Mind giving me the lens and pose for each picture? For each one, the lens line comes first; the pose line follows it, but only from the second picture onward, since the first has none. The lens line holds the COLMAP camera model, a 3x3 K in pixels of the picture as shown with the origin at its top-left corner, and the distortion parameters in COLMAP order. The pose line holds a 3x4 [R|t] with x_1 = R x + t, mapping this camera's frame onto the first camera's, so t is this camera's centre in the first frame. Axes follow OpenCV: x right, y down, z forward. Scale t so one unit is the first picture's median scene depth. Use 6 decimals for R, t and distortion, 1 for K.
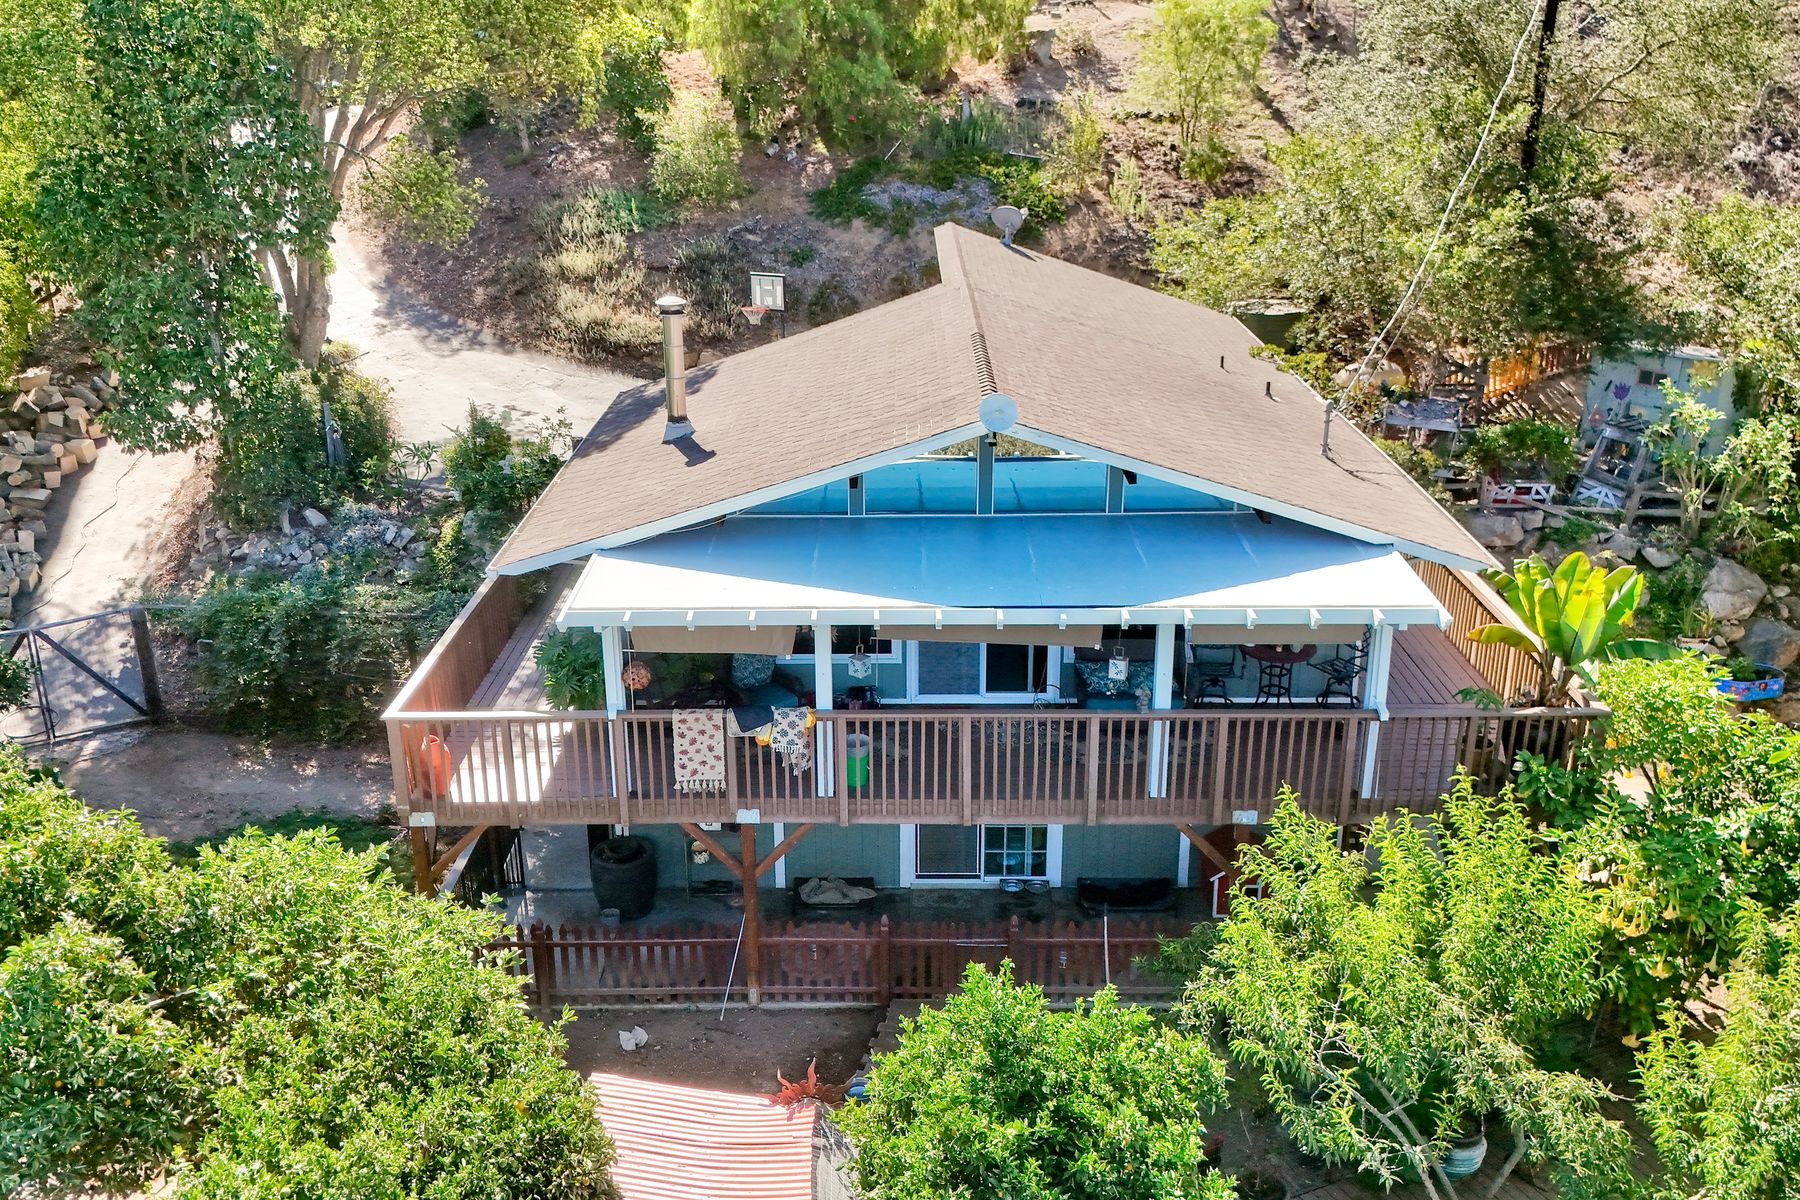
lens RADIAL K [[1564.3, 0, 883.6], [0, 1564.3, 615.3], [0, 0, 1]] dist [0.055007, -0.044480]
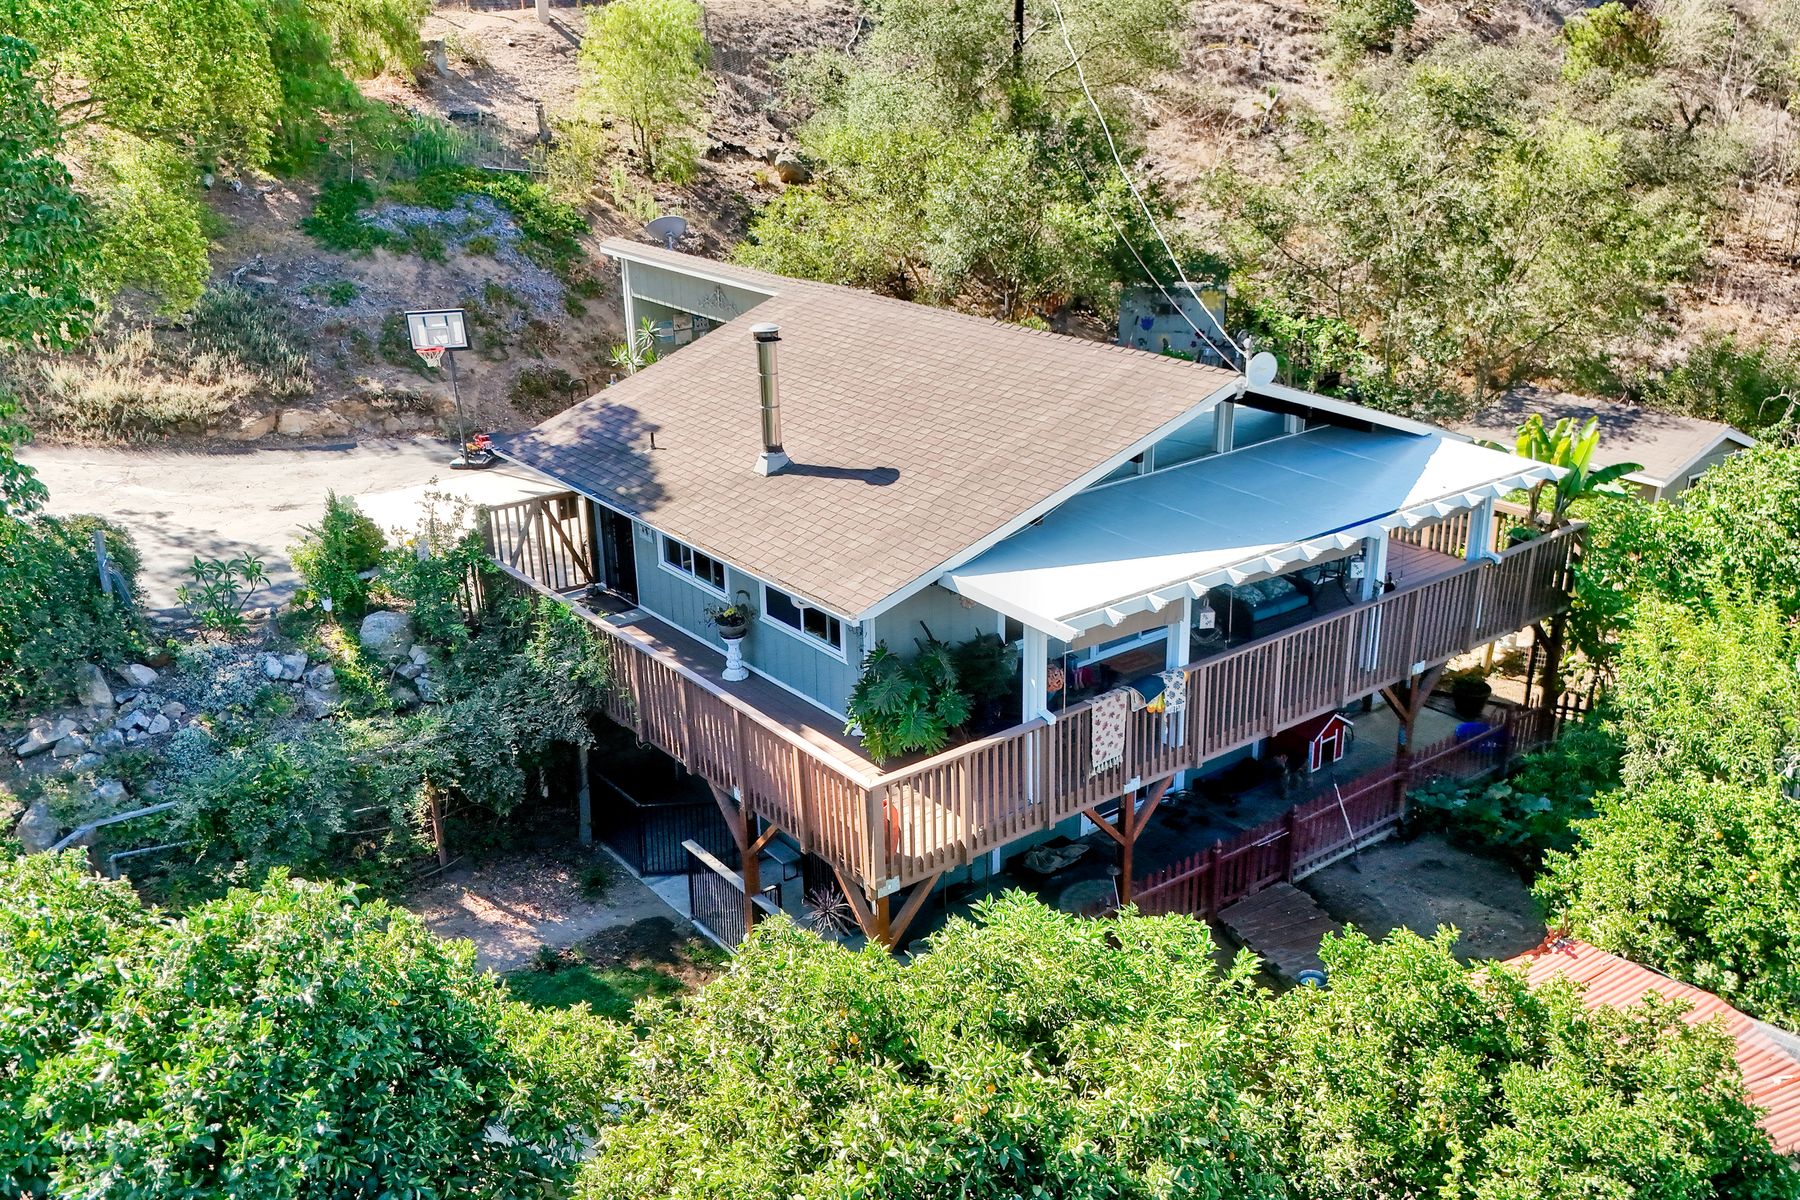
lens RADIAL K [[1564.3, 0, 903.0], [0, 1564.3, 592.6], [0, 0, 1]] dist [0.055007, -0.044480]
pose [[0.786951, -0.222070, 0.575668, -0.757380], [0.228859, 0.971489, 0.061906, -0.095397], [-0.573003, 0.083030, 0.815337, 0.198174]]
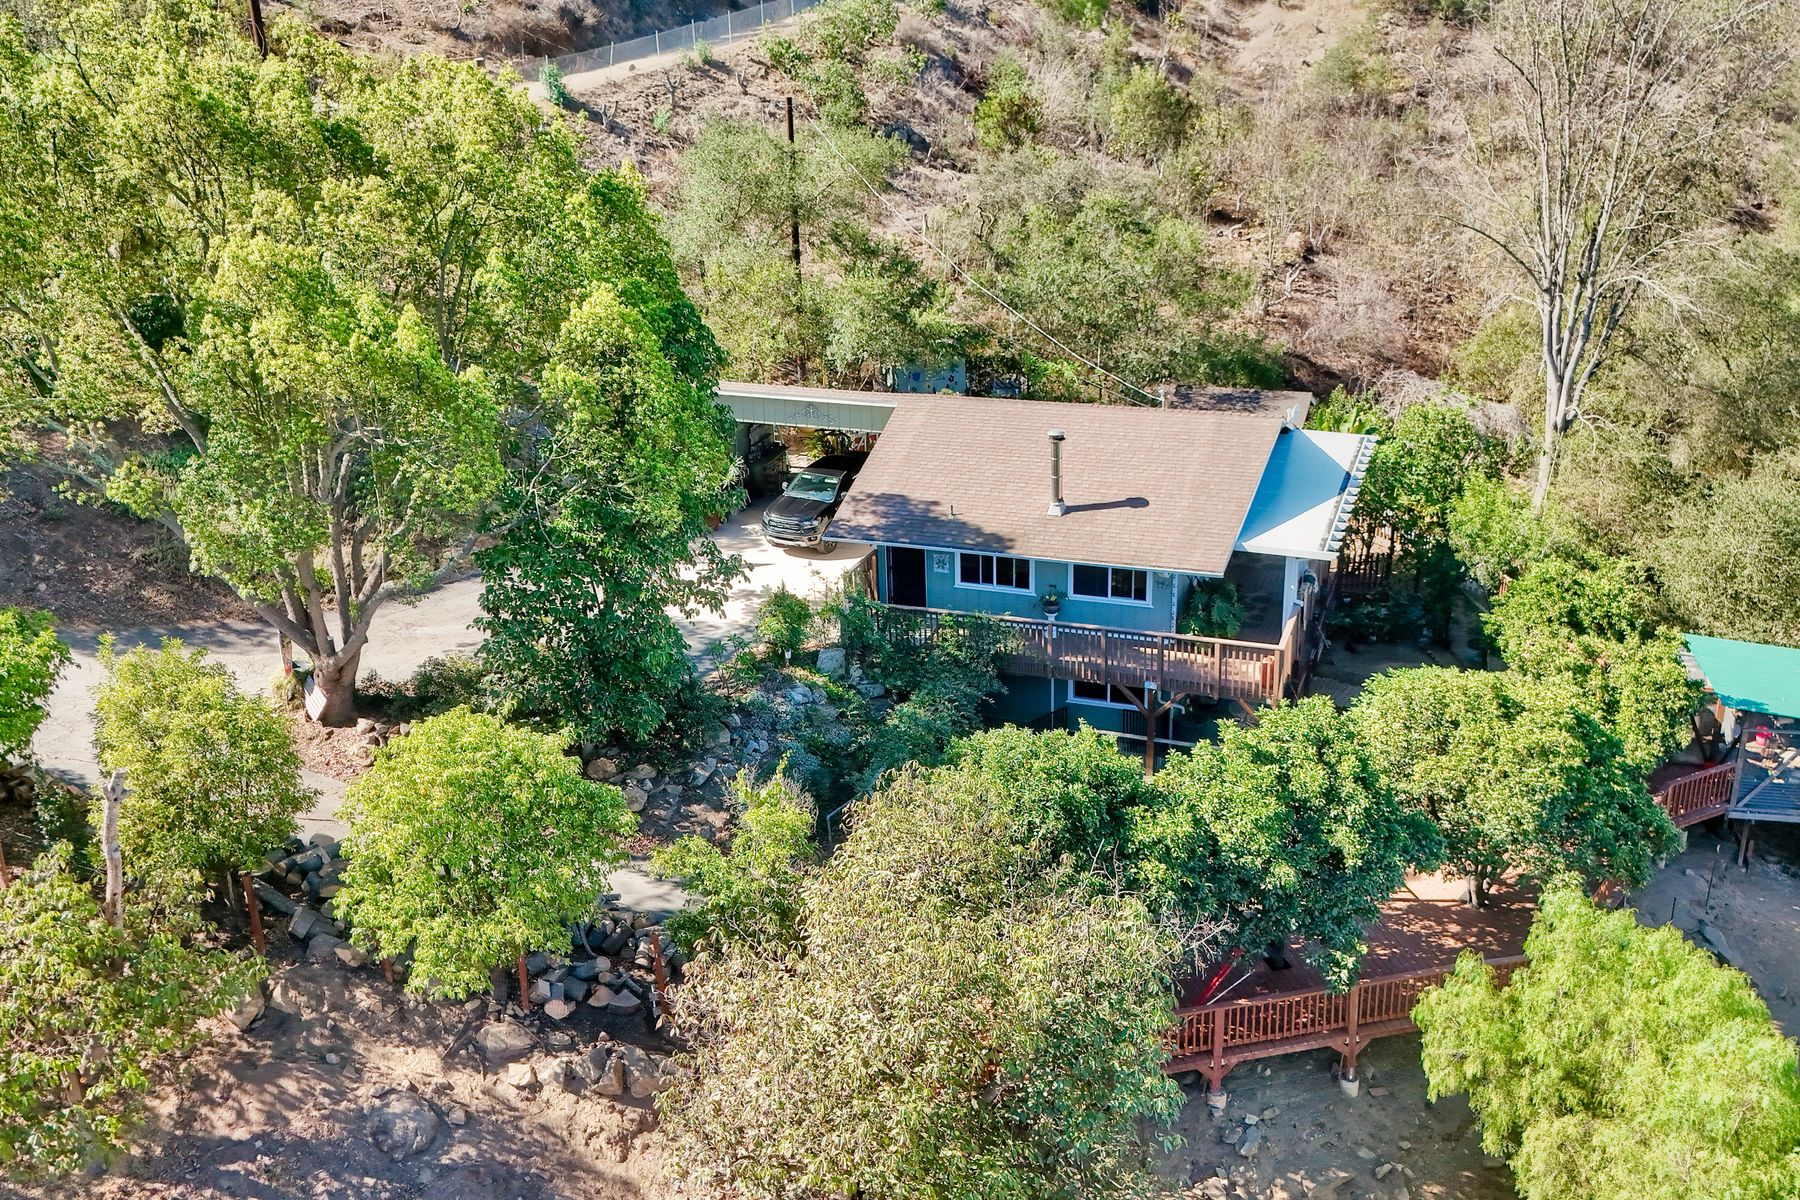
lens RADIAL K [[1564.3, 0, 891.5], [0, 1564.3, 602.6], [0, 0, 1]] dist [0.055007, -0.044480]
pose [[0.354666, -0.363836, 0.861299, -1.969875], [0.367449, 0.901302, 0.229426, -0.560651], [-0.859764, 0.235114, 0.453352, 0.490152]]
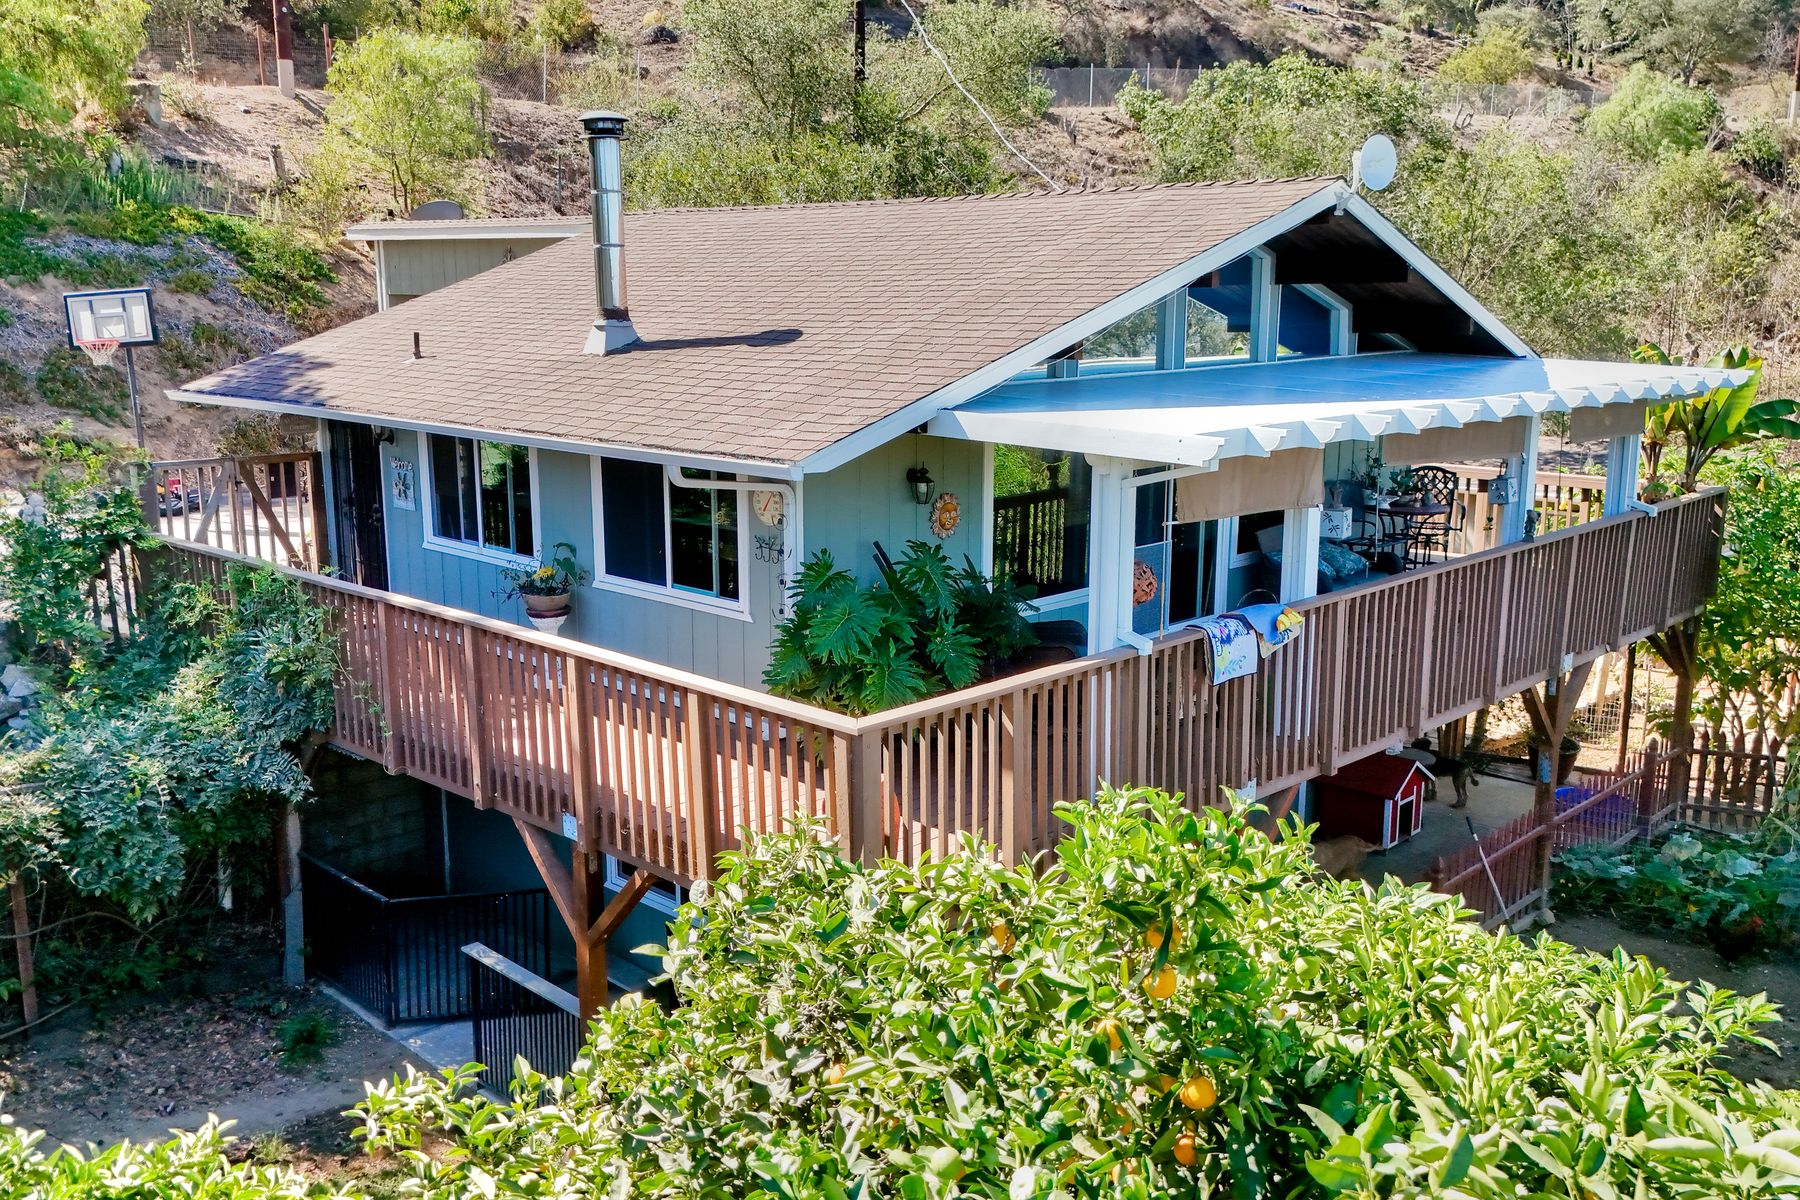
lens RADIAL K [[1564.3, 0, 869.9], [0, 1564.3, 612.0], [0, 0, 1]] dist [0.055007, -0.044480]
pose [[0.702378, -0.141337, 0.697631, -0.594962], [0.249579, 0.966767, -0.055415, 0.053074], [-0.666615, 0.213037, 0.714311, 0.604004]]
